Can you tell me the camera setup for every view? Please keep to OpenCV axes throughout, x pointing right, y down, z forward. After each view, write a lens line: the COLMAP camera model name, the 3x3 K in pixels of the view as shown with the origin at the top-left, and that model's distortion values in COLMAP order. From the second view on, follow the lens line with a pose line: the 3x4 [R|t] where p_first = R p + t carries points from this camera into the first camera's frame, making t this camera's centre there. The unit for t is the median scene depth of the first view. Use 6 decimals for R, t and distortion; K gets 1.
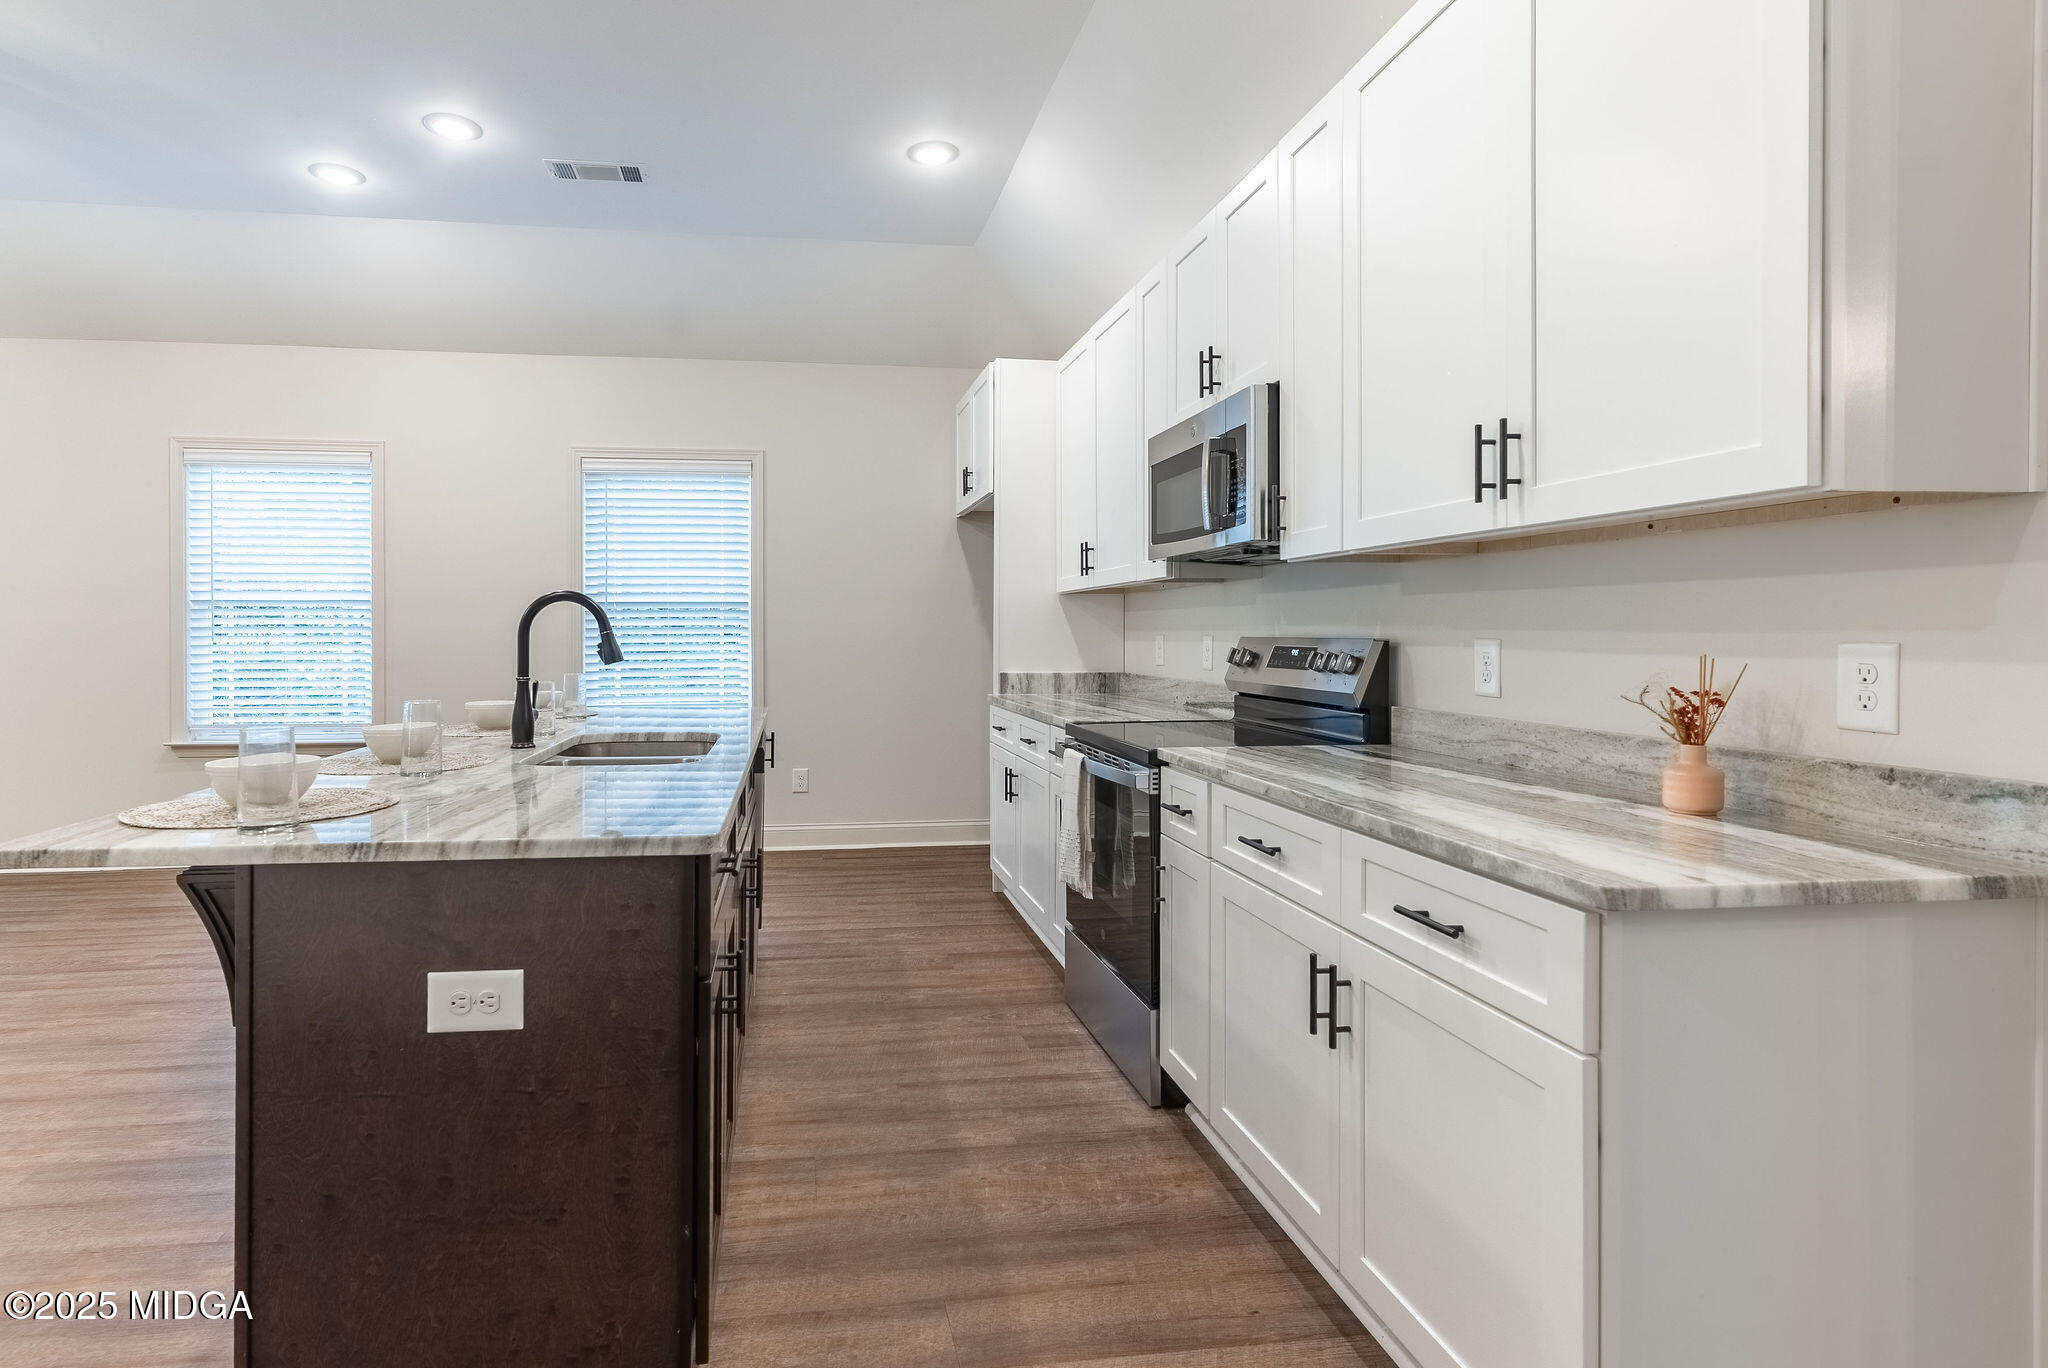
lens RADIAL K [[1039.2, 0, 1023.5], [0, 1039.2, 650.8], [0, 0, 1]] dist [-0.001760, -0.000905]
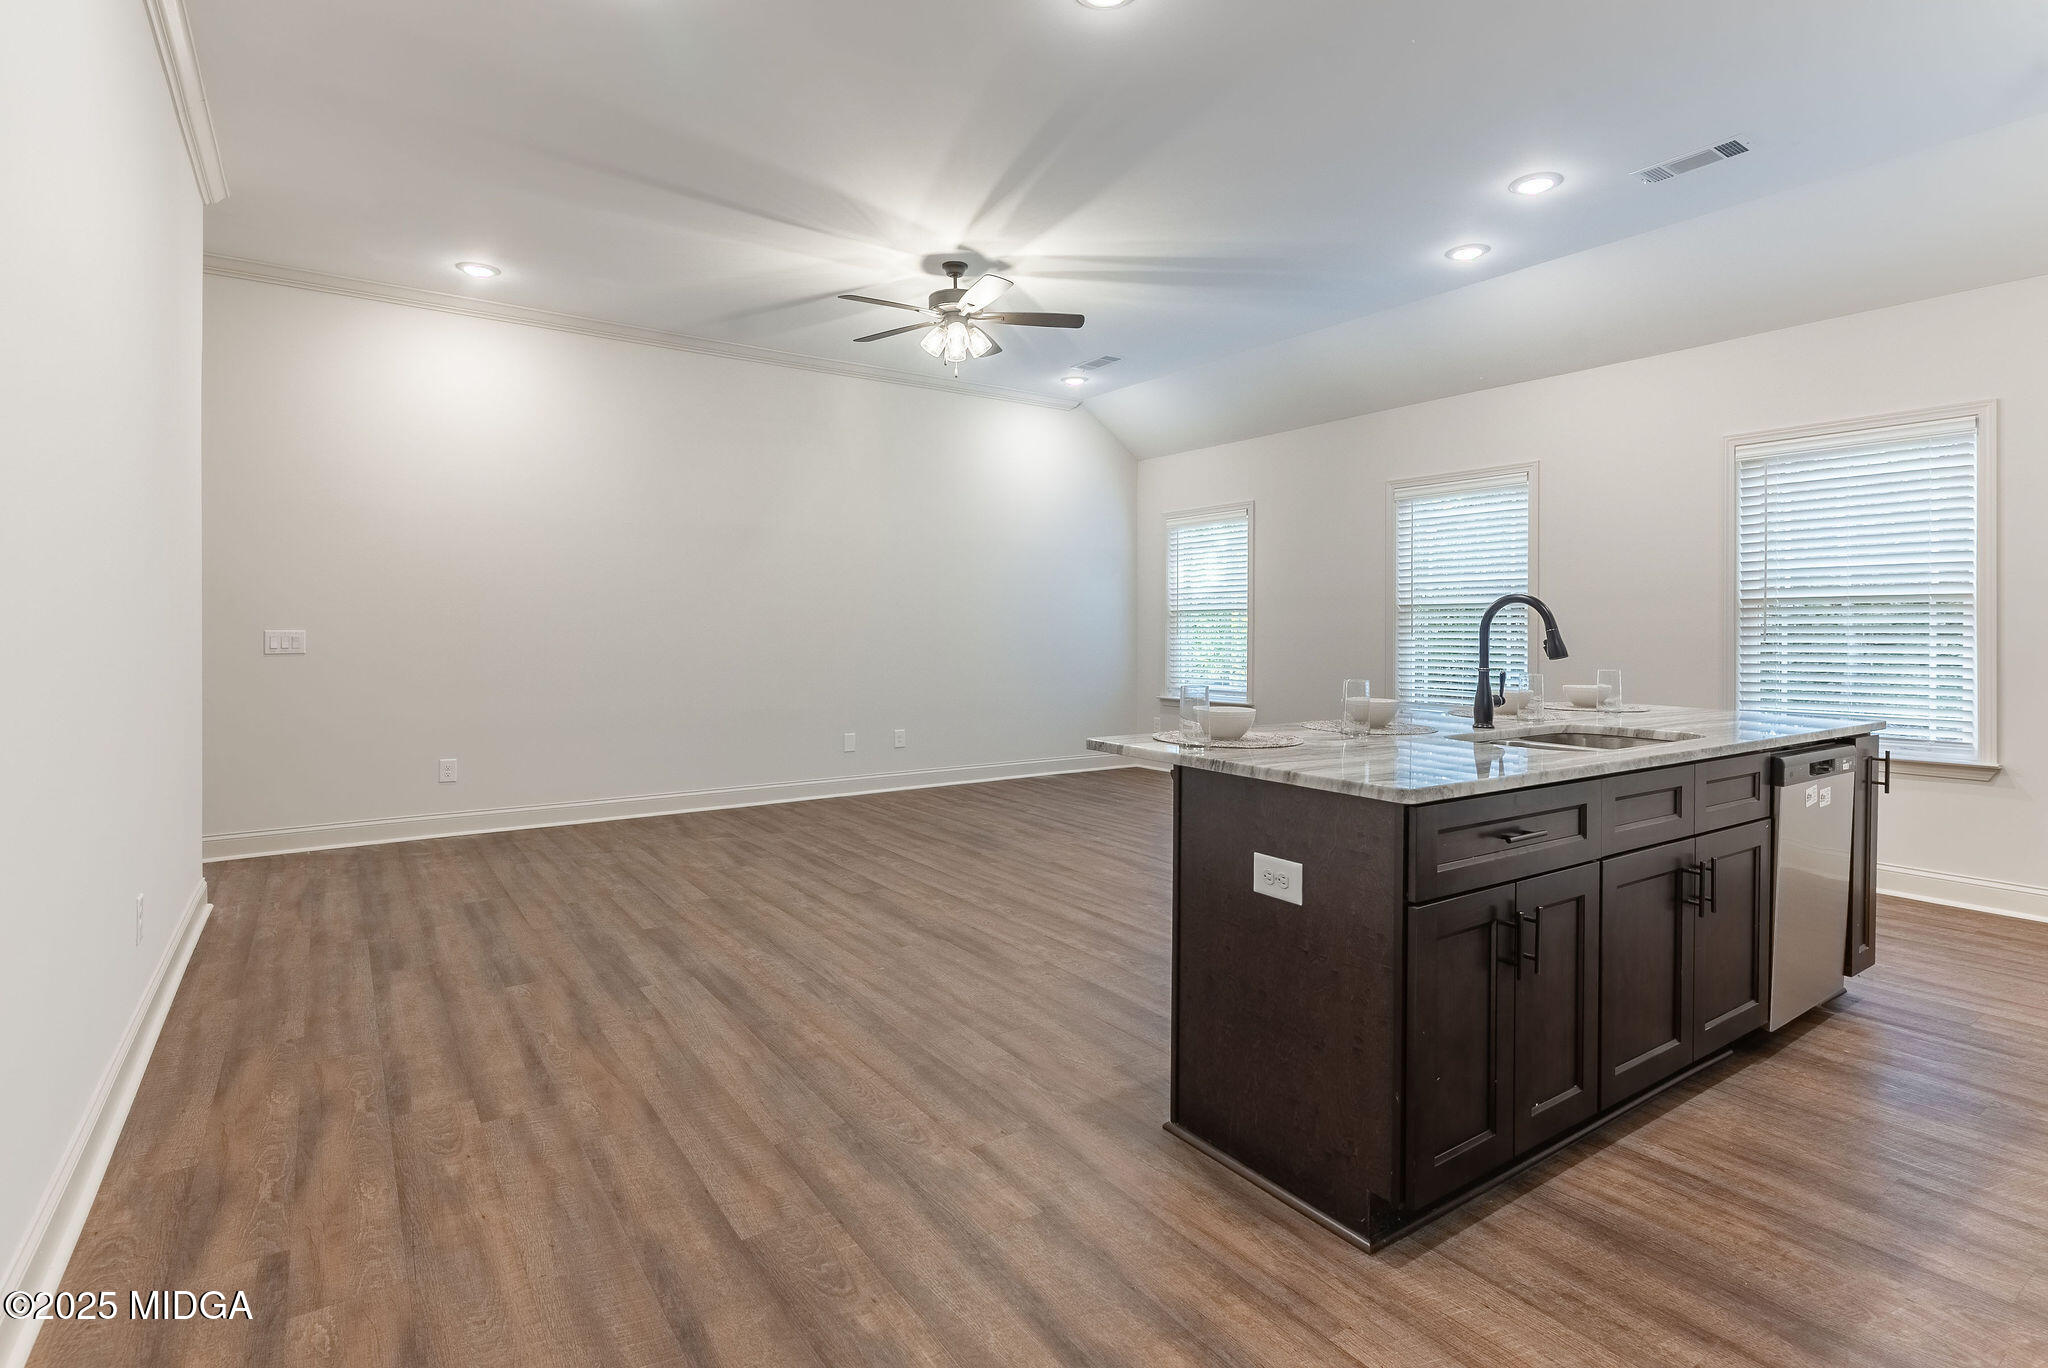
lens RADIAL K [[1039.2, 0, 1023.5], [0, 1039.2, 650.8], [0, 0, 1]] dist [-0.001760, -0.000905]
pose [[0.443270, 0.020973, -0.896143, 0.337366], [-0.019691, 0.999713, 0.013657, -0.000143], [0.896172, 0.011593, 0.443556, 0.007139]]
